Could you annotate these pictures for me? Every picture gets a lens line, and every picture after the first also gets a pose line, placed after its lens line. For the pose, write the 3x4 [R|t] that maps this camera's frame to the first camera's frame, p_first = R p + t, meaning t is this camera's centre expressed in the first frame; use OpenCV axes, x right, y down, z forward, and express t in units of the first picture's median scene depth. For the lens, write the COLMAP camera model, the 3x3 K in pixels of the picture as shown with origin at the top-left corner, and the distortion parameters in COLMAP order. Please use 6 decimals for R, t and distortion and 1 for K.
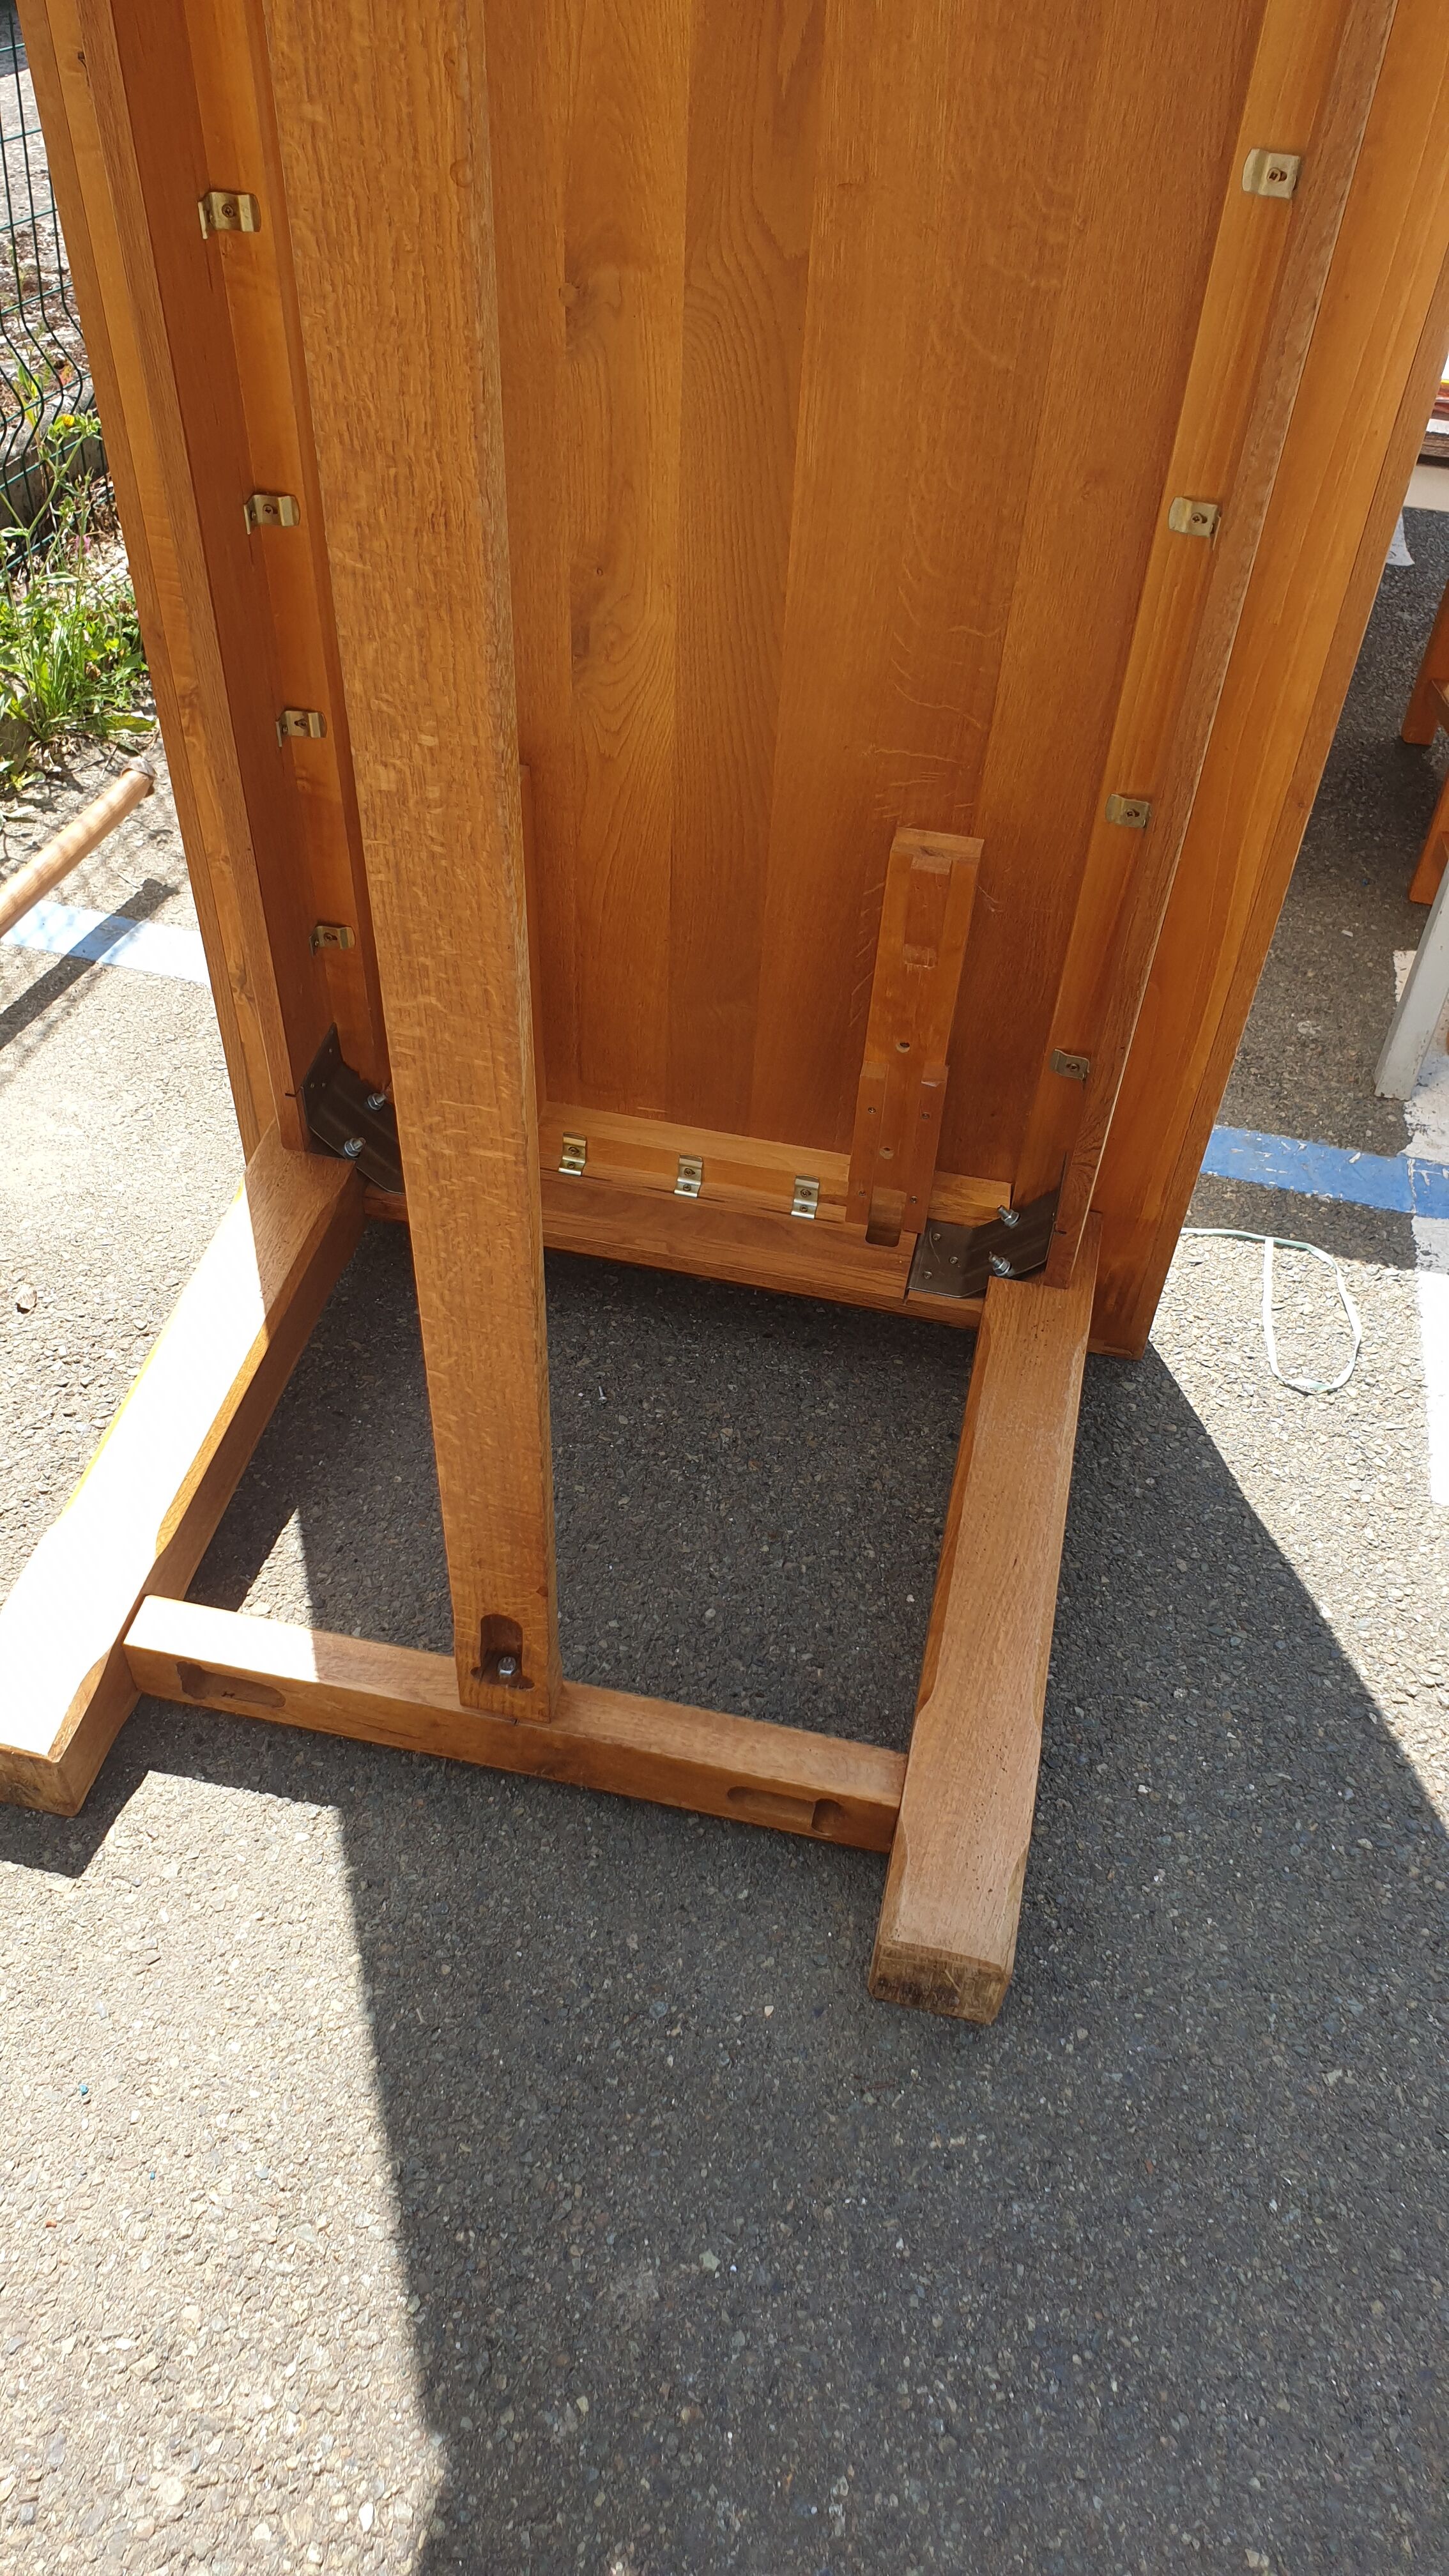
lens RADIAL K [[2036.0, 0, 718.7], [0, 2036.0, 1278.8], [0, 0, 1]] dist [0.021176, -0.000434]
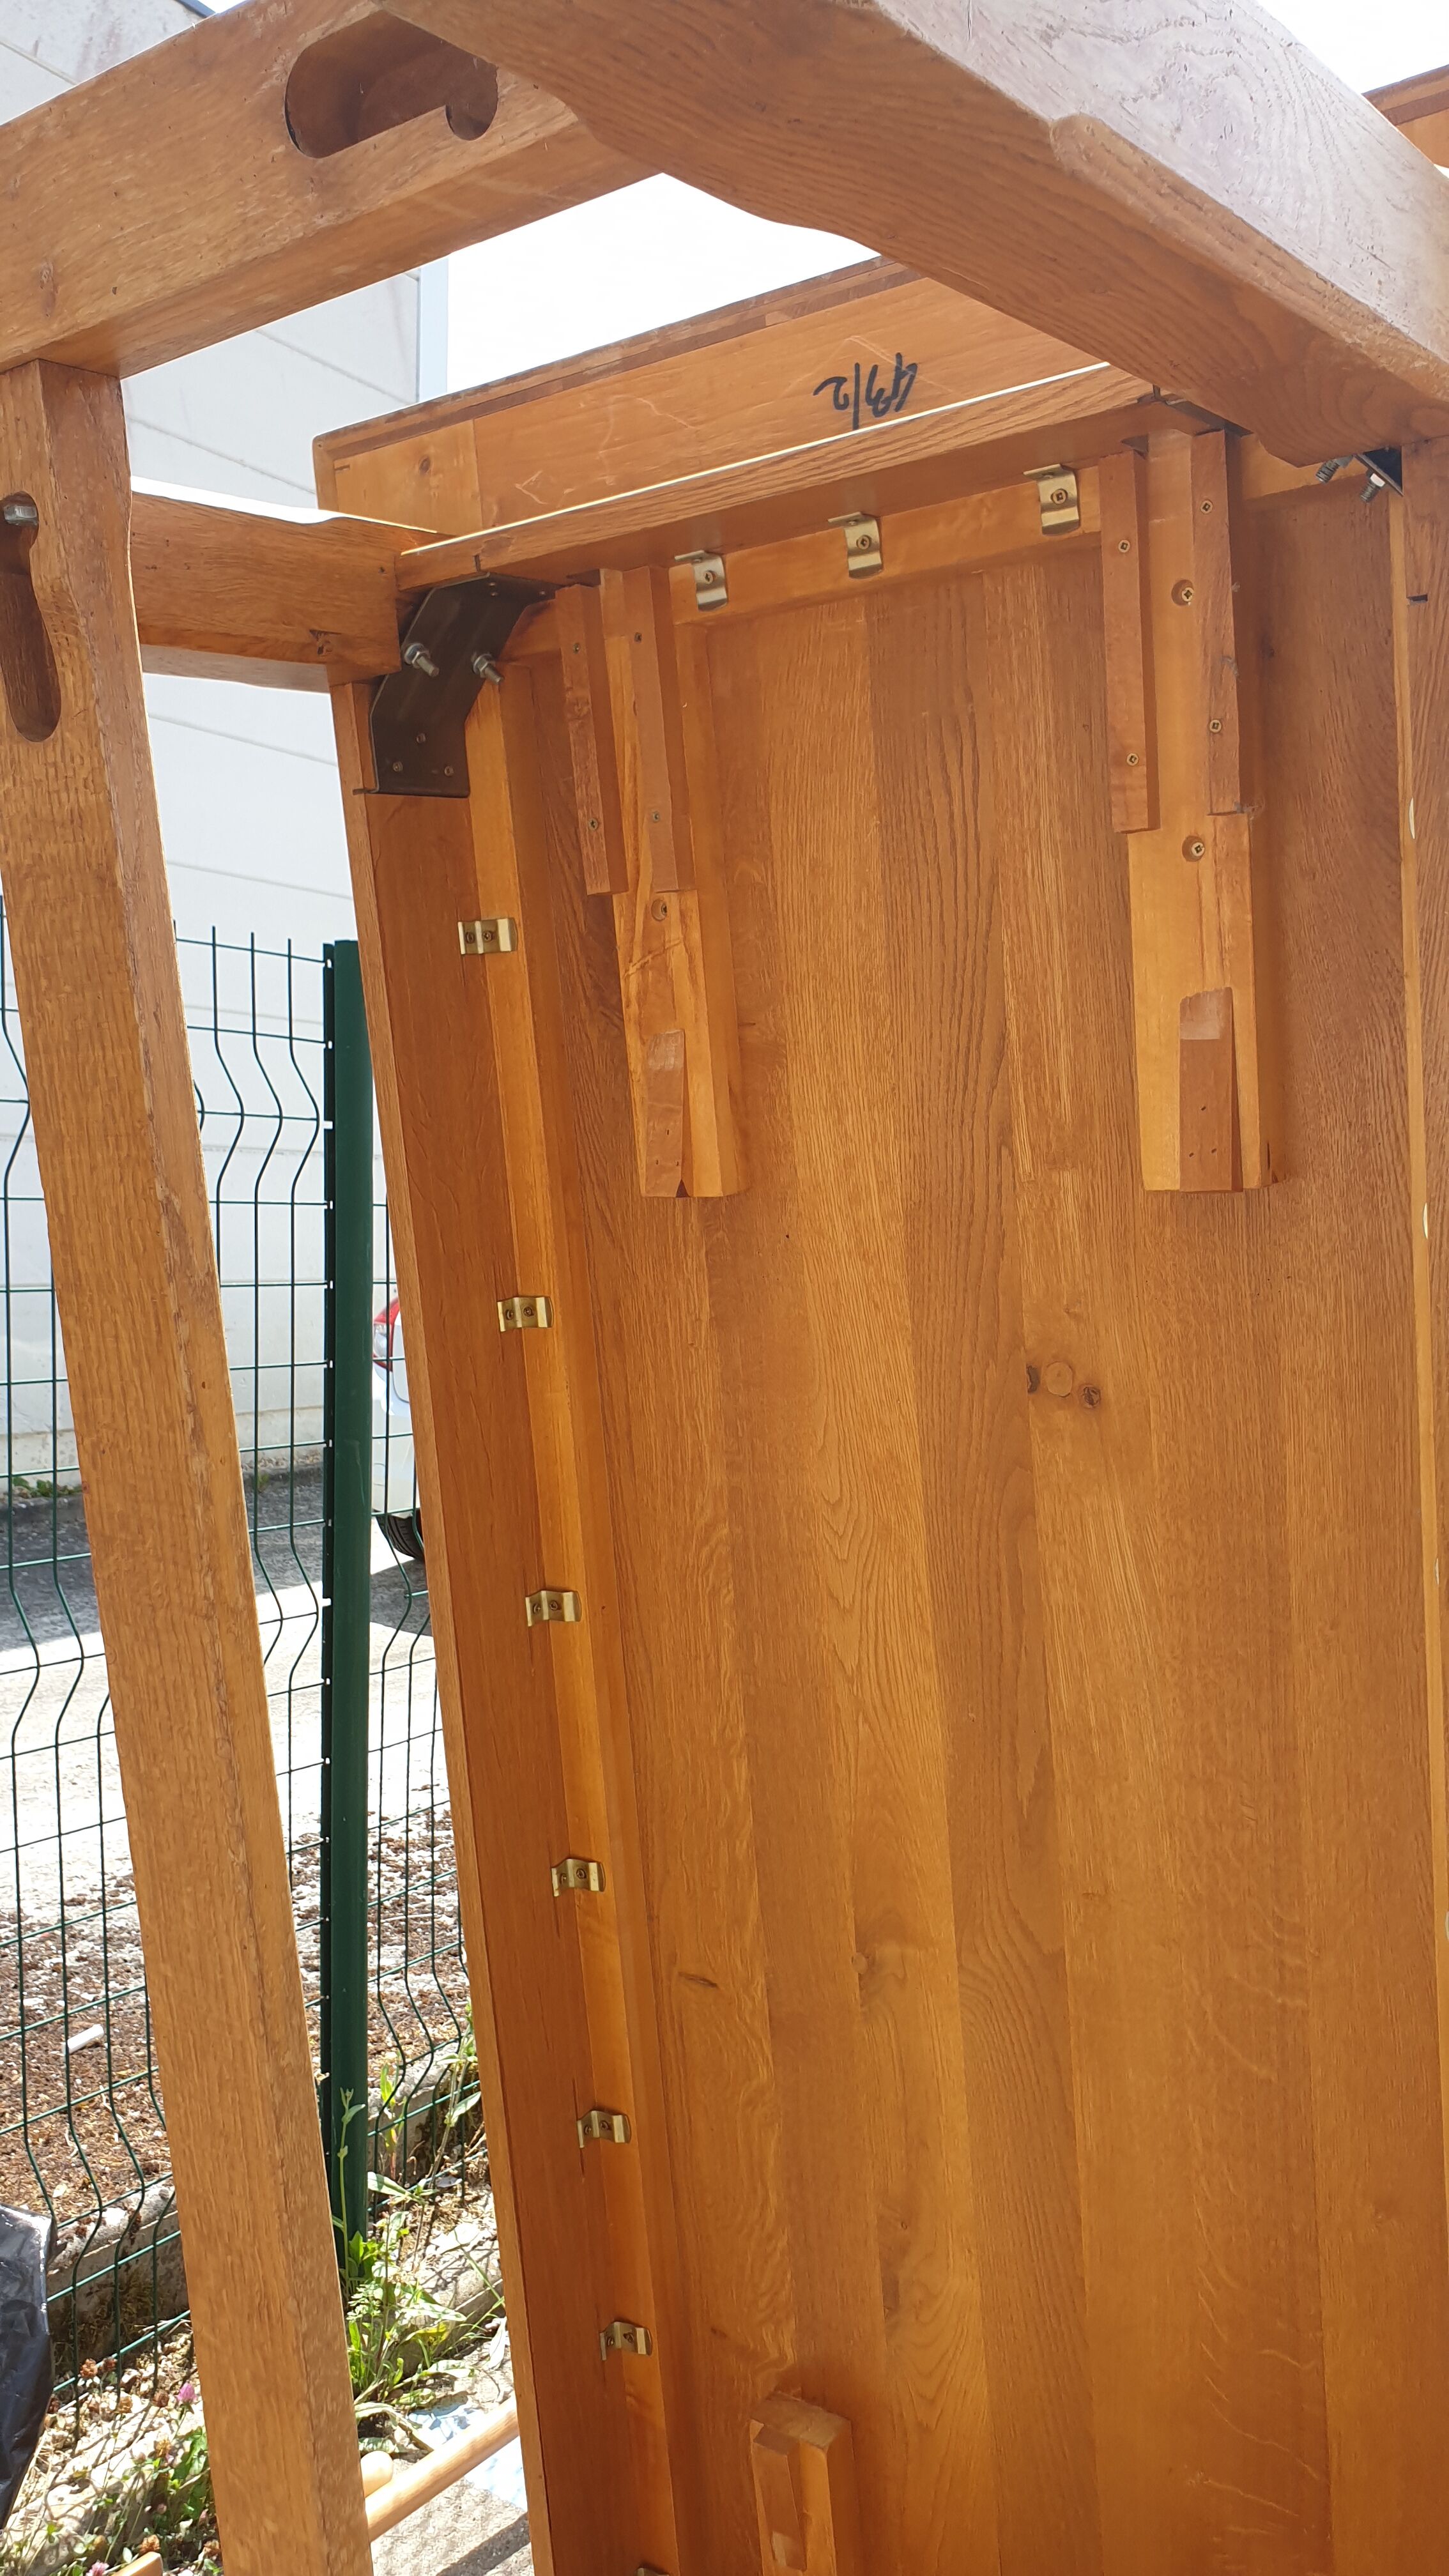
lens RADIAL K [[2036.0, 0, 727.9], [0, 2036.0, 1299.0], [0, 0, 1]] dist [0.021176, -0.000434]
pose [[0.920865, -0.048287, -0.386879, 0.297883], [-0.202493, 0.788735, -0.580425, -0.129292], [0.333172, 0.612833, 0.716541, 0.010199]]
